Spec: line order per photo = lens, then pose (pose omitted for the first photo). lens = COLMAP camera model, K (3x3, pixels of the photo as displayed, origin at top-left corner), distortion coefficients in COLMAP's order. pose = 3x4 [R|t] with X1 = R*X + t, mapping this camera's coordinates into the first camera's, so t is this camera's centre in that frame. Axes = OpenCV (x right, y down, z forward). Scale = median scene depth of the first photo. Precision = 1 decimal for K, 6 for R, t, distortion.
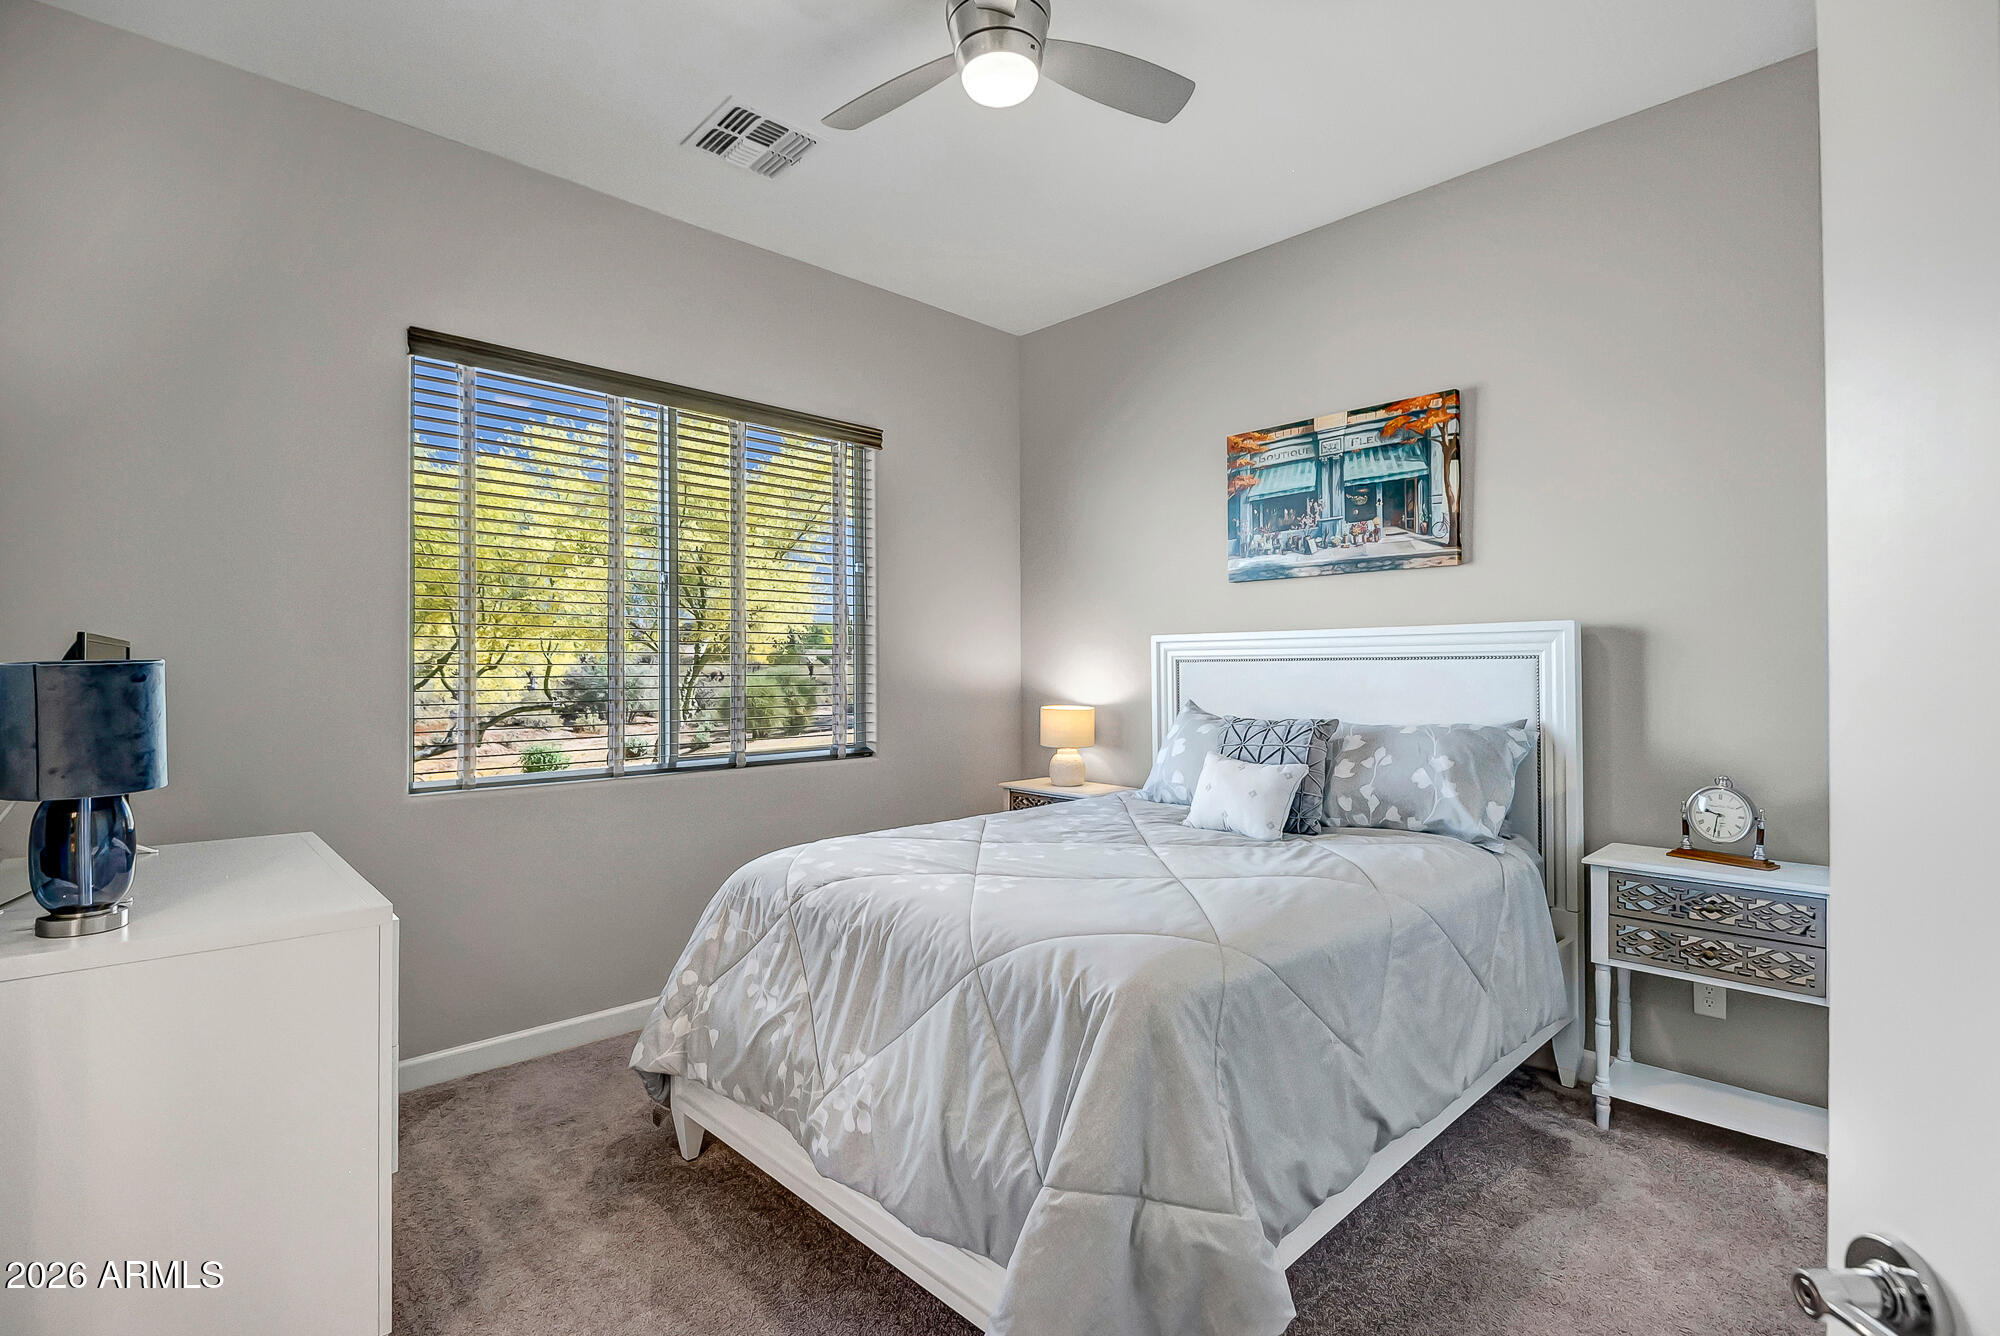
lens RADIAL K [[929.8, 0, 1002.1], [0, 929.8, 658.5], [0, 0, 1]] dist [0.010785, -0.030738]
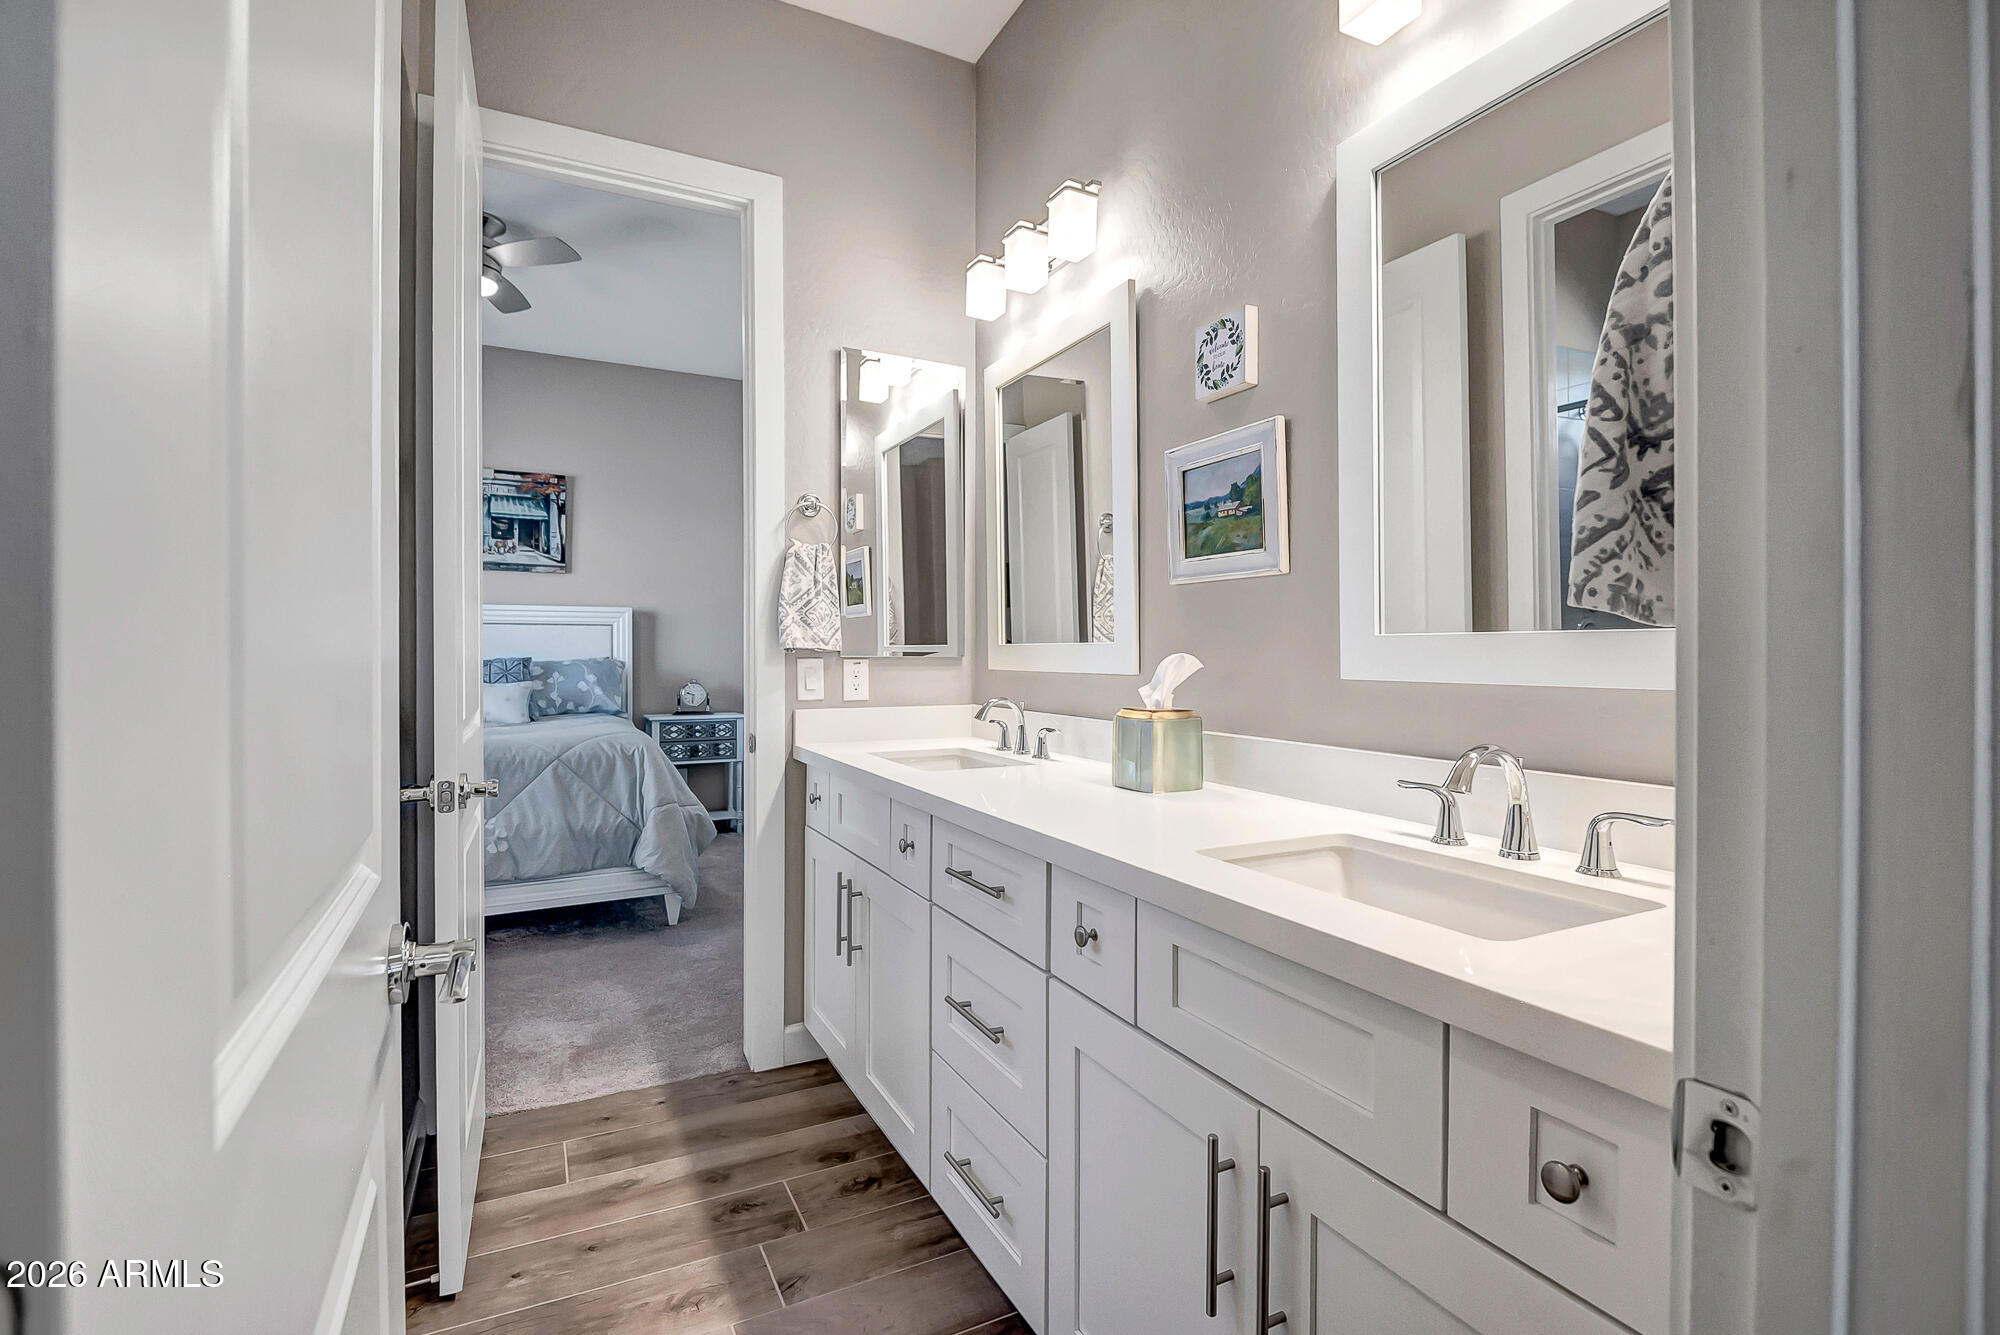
lens RADIAL K [[929.8, 0, 1002.1], [0, 929.8, 658.0], [0, 0, 1]] dist [0.010785, -0.030738]
pose [[0.293371, -0.005111, 0.955985, -0.975420], [-0.015514, 0.999829, 0.010106, 0.031980], [-0.955873, -0.017796, 0.293241, -0.339349]]
